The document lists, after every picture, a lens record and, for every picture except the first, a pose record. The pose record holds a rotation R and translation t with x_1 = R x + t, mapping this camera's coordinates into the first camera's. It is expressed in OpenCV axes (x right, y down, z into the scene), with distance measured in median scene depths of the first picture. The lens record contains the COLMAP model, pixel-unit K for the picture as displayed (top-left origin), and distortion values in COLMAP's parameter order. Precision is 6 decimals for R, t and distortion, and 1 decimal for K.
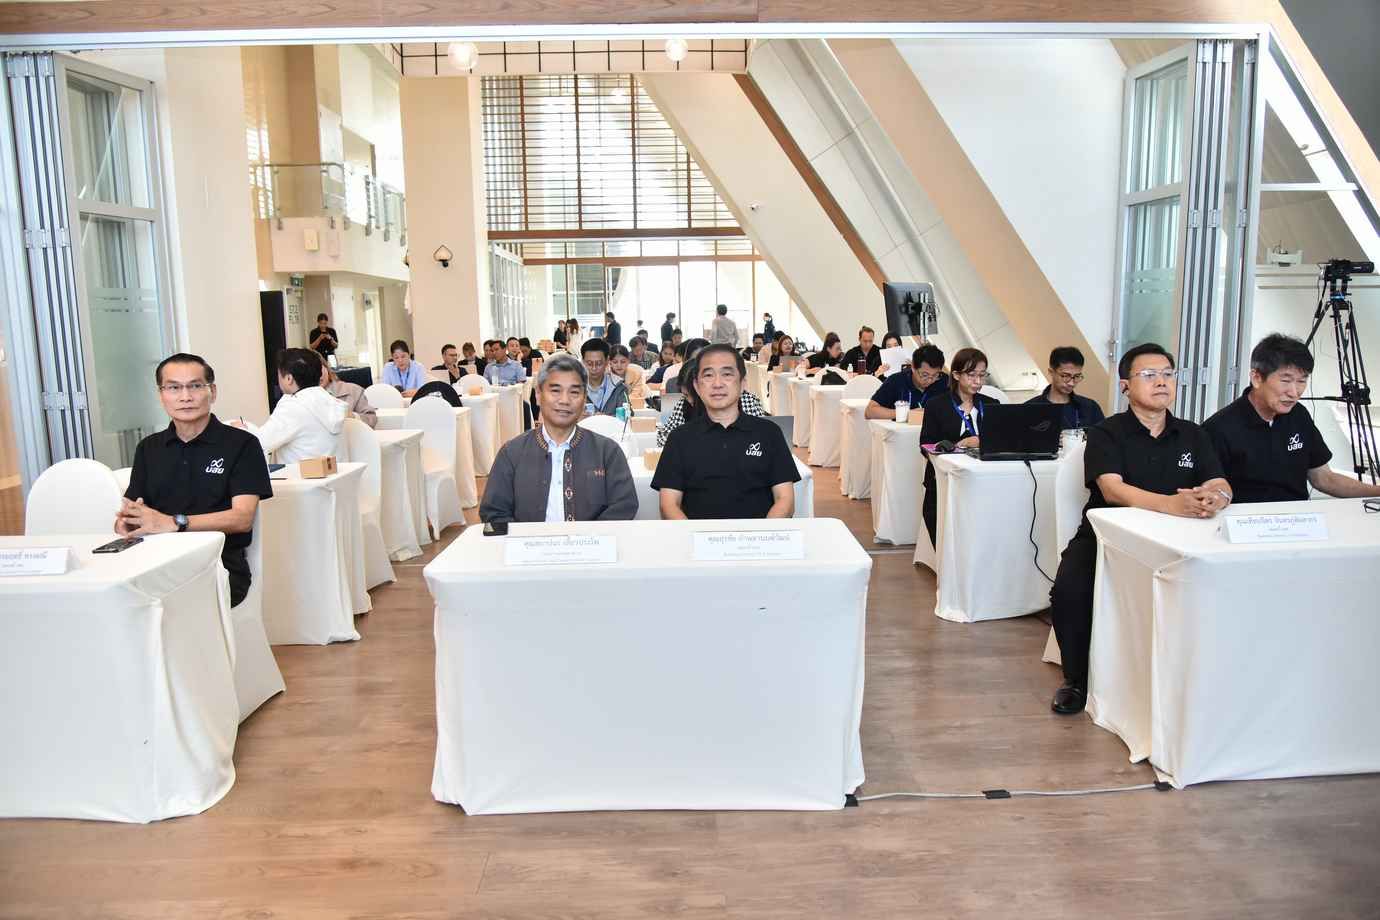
lens RADIAL K [[925.0, 0, 690.0], [0, 925.0, 460.0], [0, 0, 1]] dist [-0.001617, -0.001320]
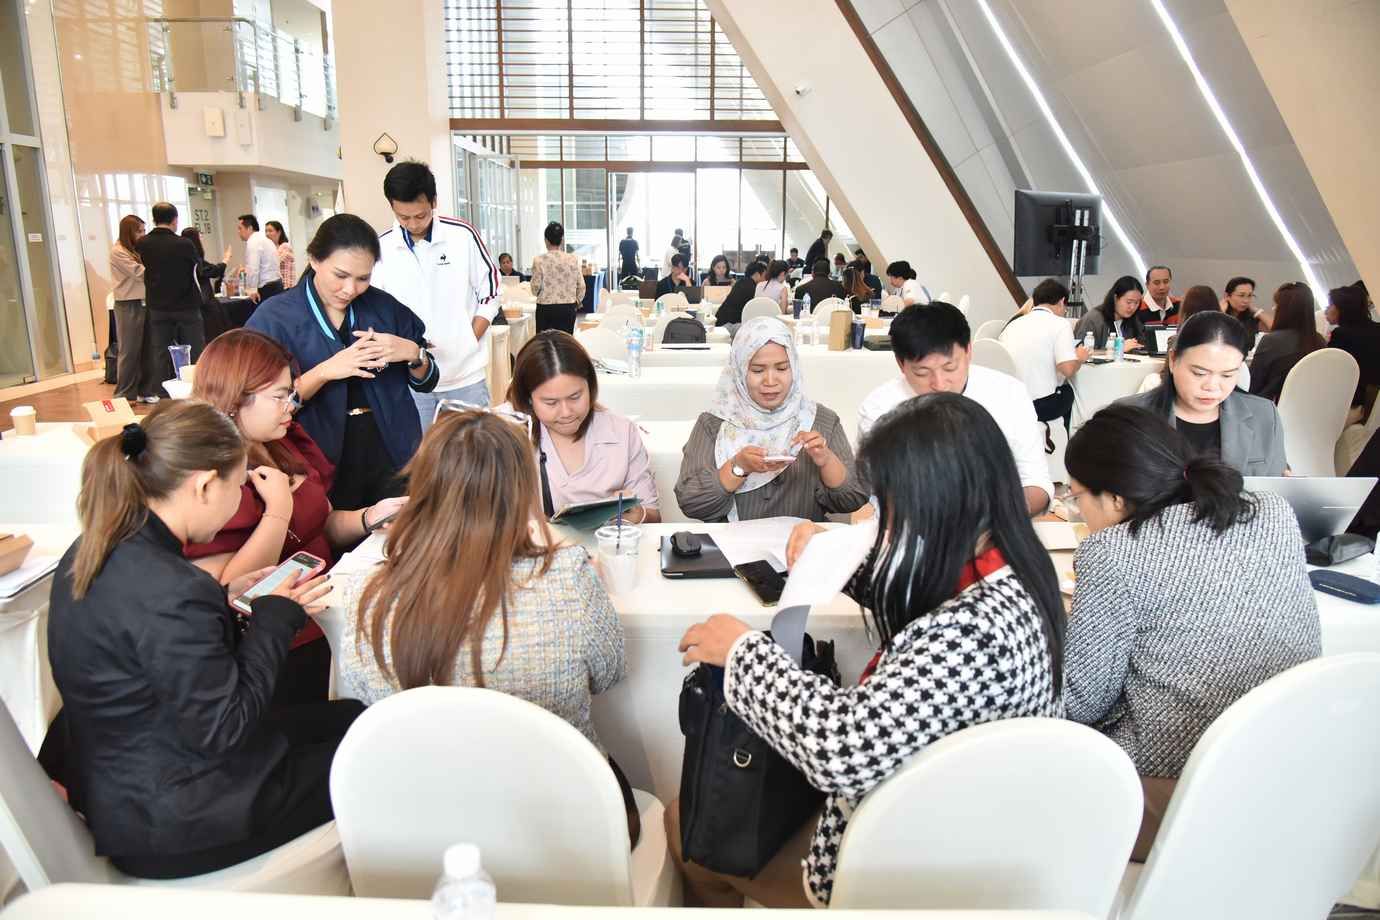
lens RADIAL K [[925.0, 0, 690.0], [0, 925.0, 460.0], [0, 0, 1]] dist [-0.001617, -0.001320]
pose [[0.999656, 0.024590, -0.009107, -0.004836], [-0.023706, 0.995928, 0.086975, -0.032834], [0.011209, -0.086729, 0.996169, 0.197716]]
